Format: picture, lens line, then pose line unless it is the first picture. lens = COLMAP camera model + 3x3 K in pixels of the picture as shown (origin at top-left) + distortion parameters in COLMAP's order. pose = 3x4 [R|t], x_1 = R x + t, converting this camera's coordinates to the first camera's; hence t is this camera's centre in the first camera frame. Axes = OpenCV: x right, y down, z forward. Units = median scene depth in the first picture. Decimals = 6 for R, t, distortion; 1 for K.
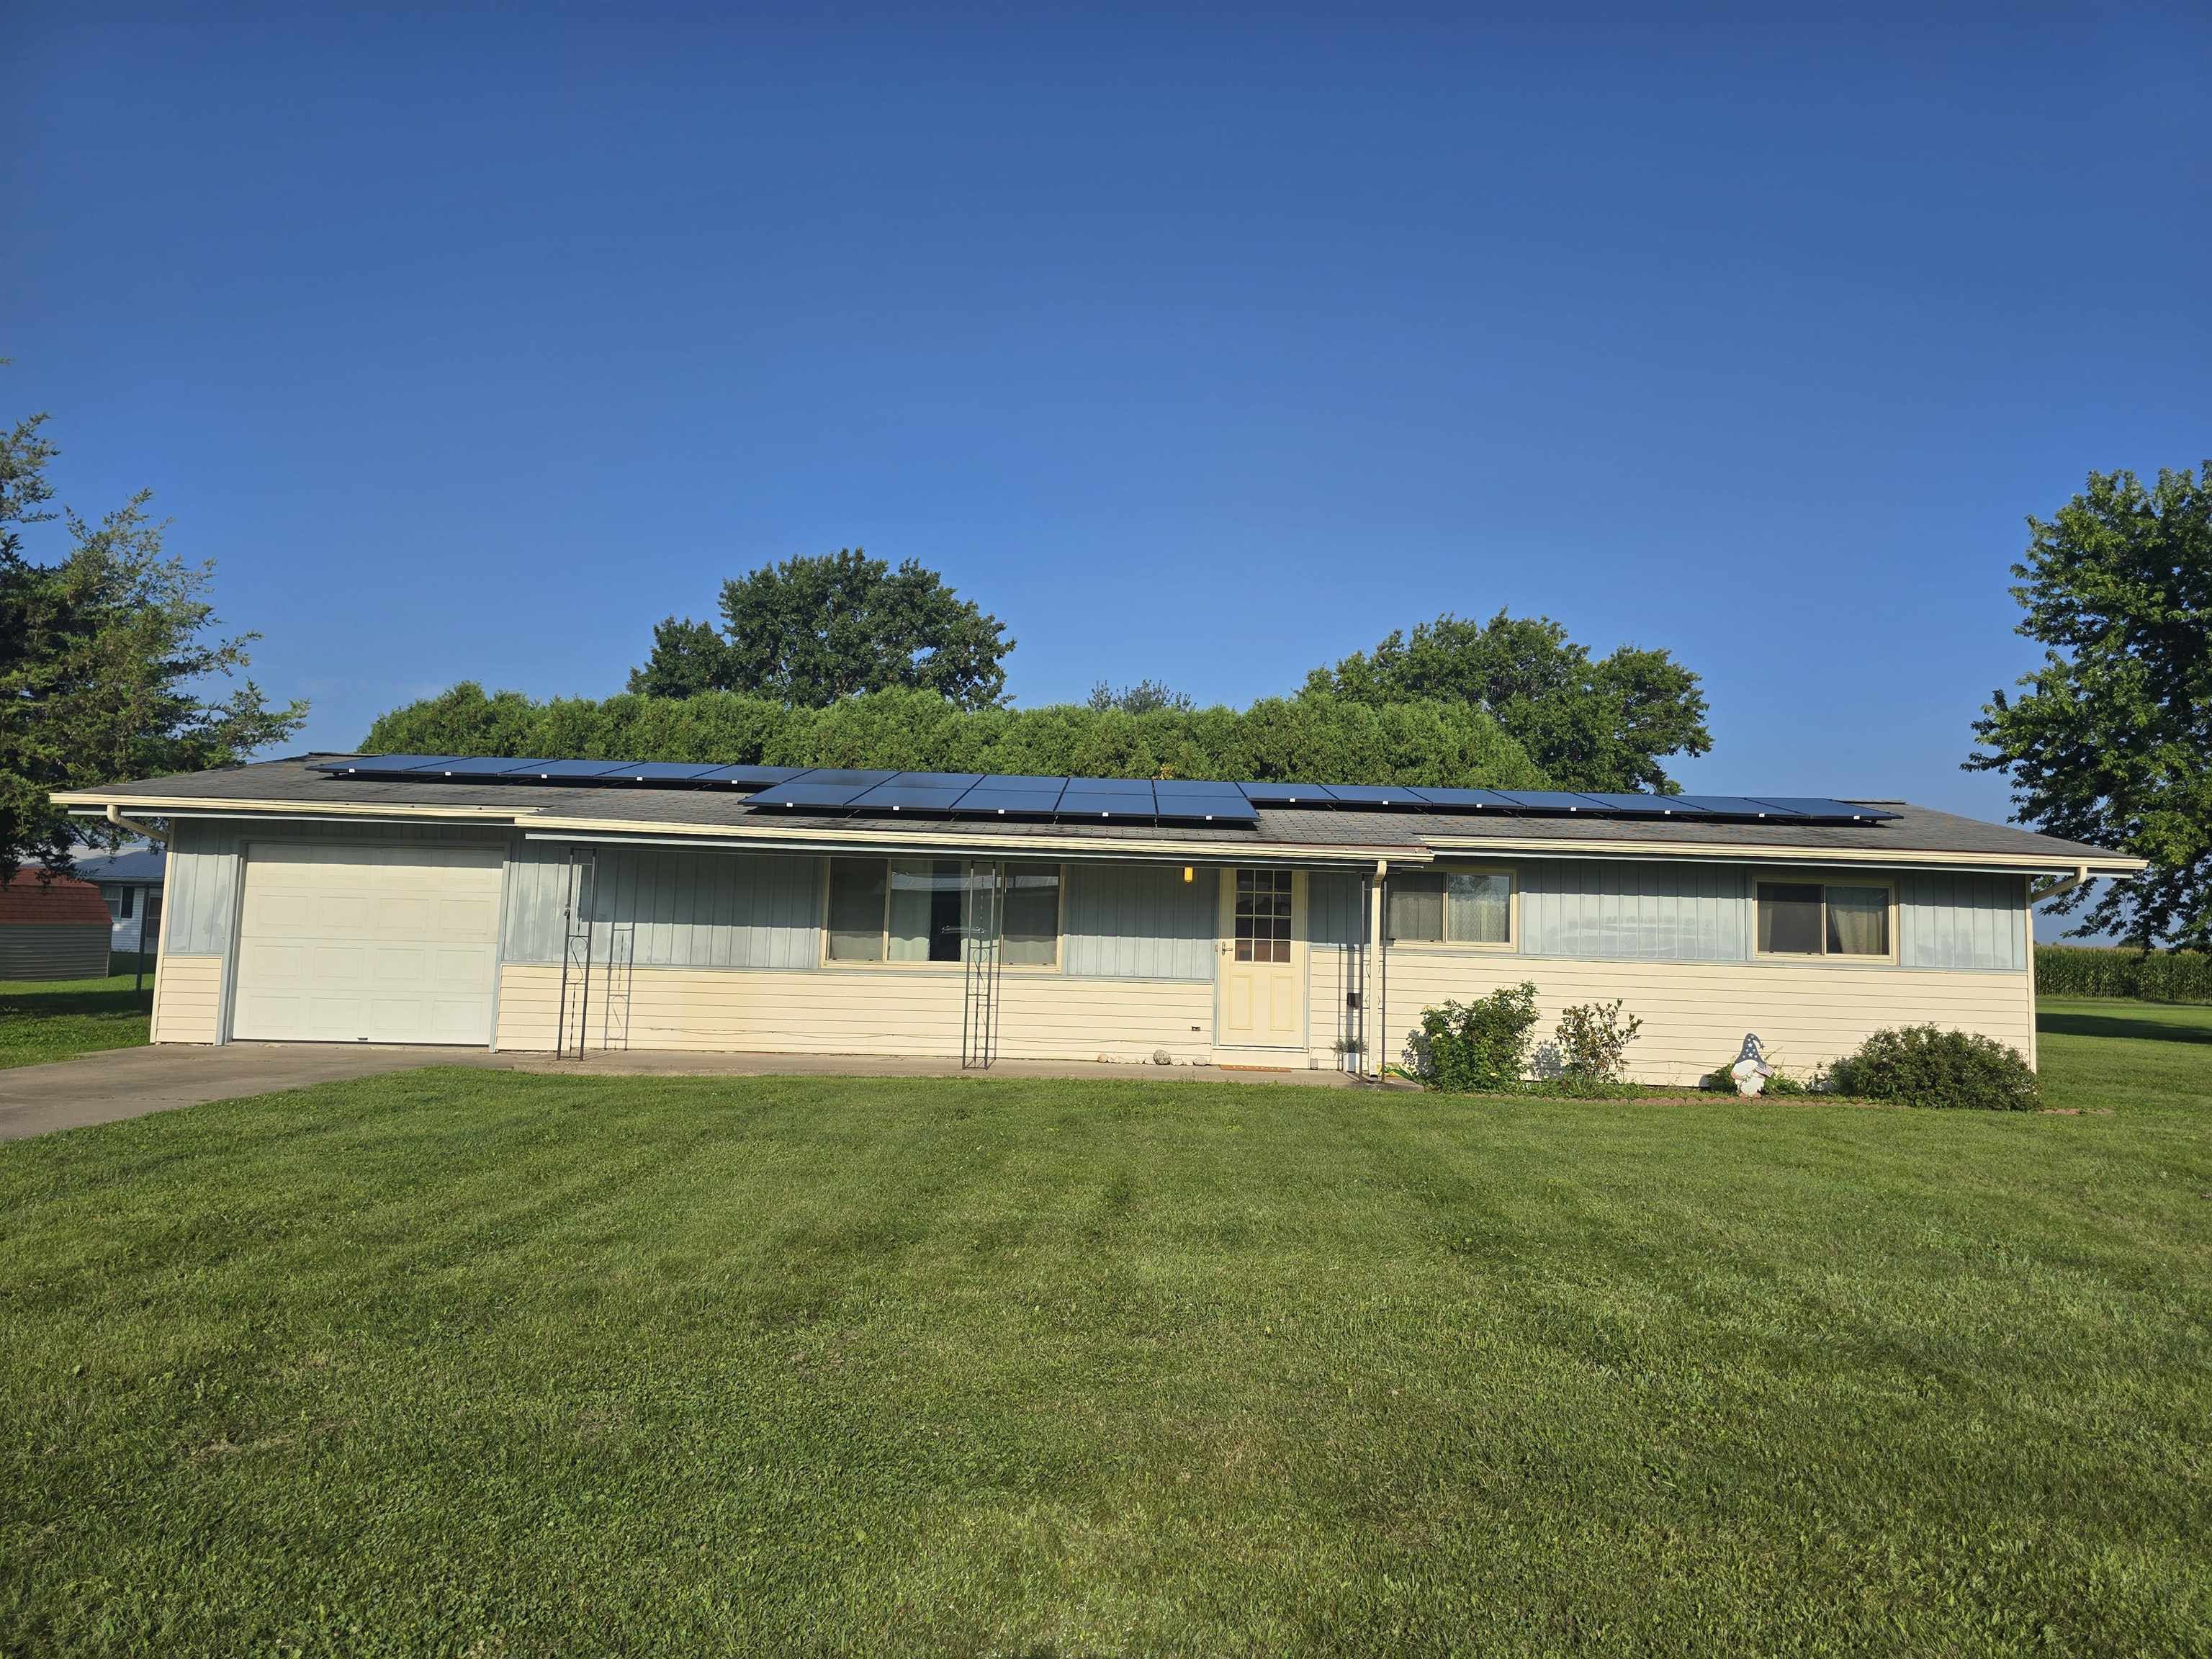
lens RADIAL K [[1476.8, 0, 1162.1], [0, 1476.8, 838.0], [0, 0, 1]] dist [0.172540, -0.263033]
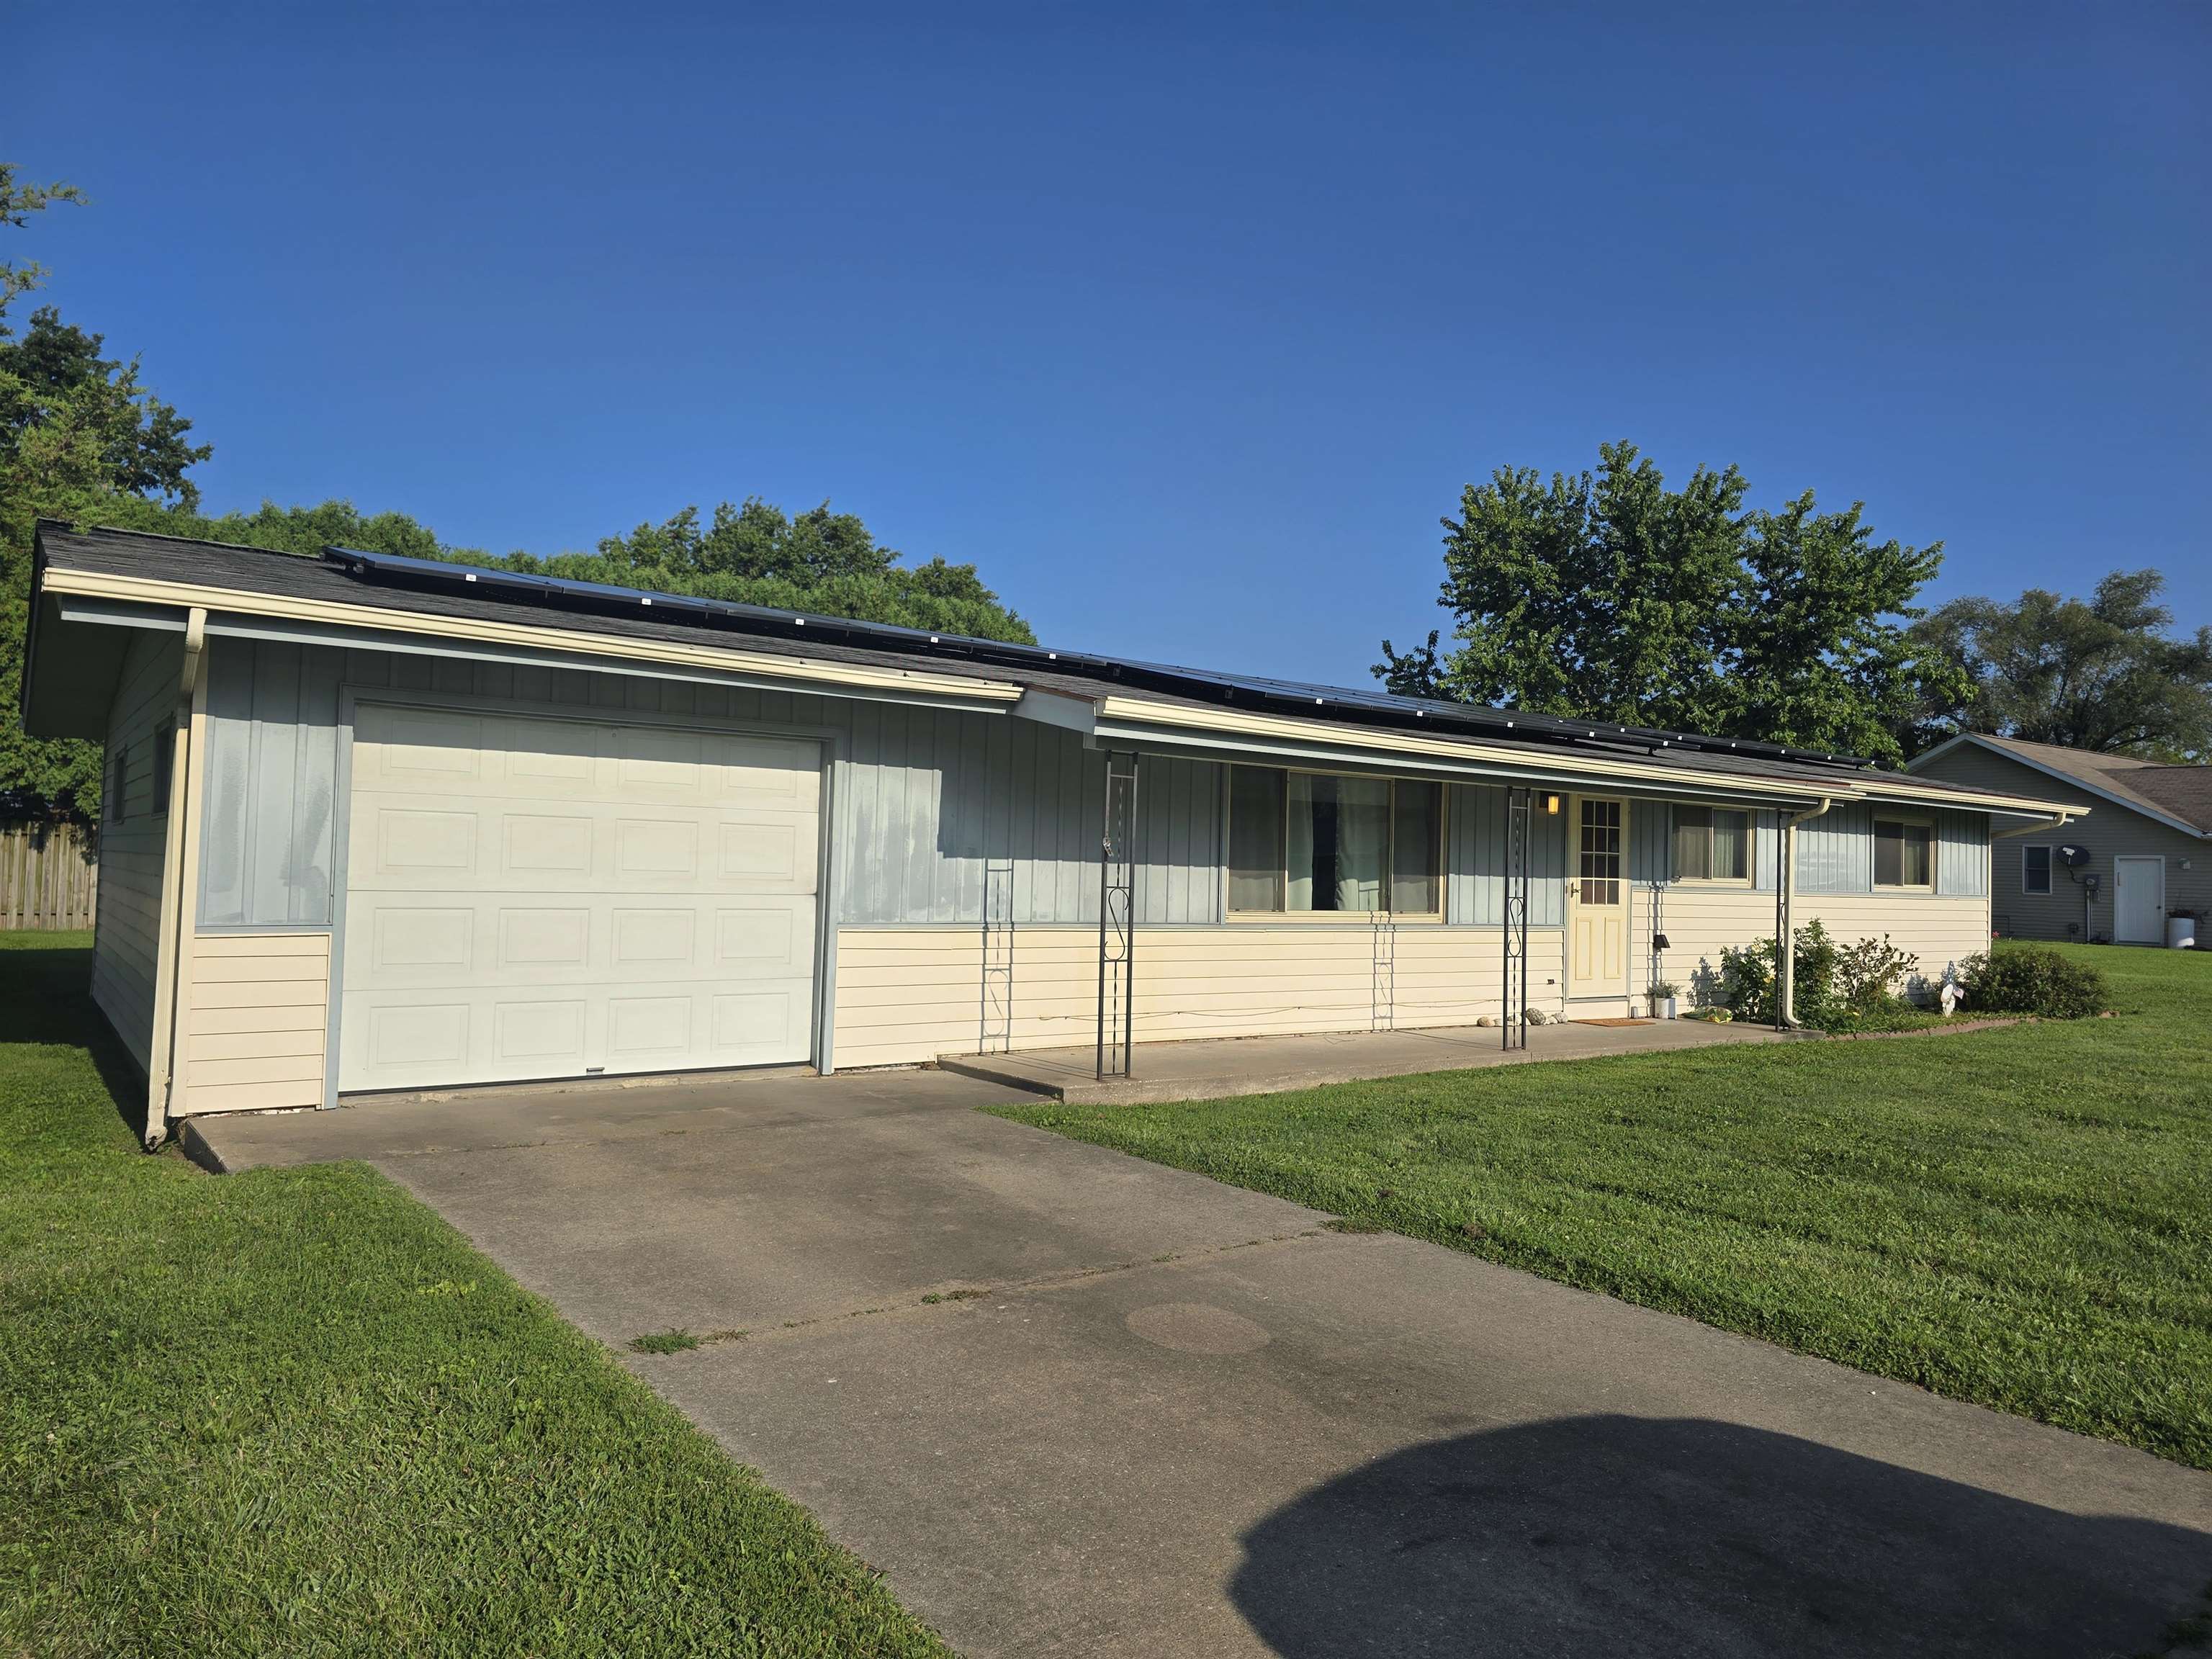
lens RADIAL K [[1480.4, 0, 1109.6], [0, 1480.4, 825.5], [0, 0, 1]] dist [0.058391, -0.050302]
pose [[0.807774, 0.010610, 0.589397, -0.701124], [-0.045506, 0.997977, 0.044401, 0.010011], [-0.587734, -0.062687, 0.806622, 0.449881]]
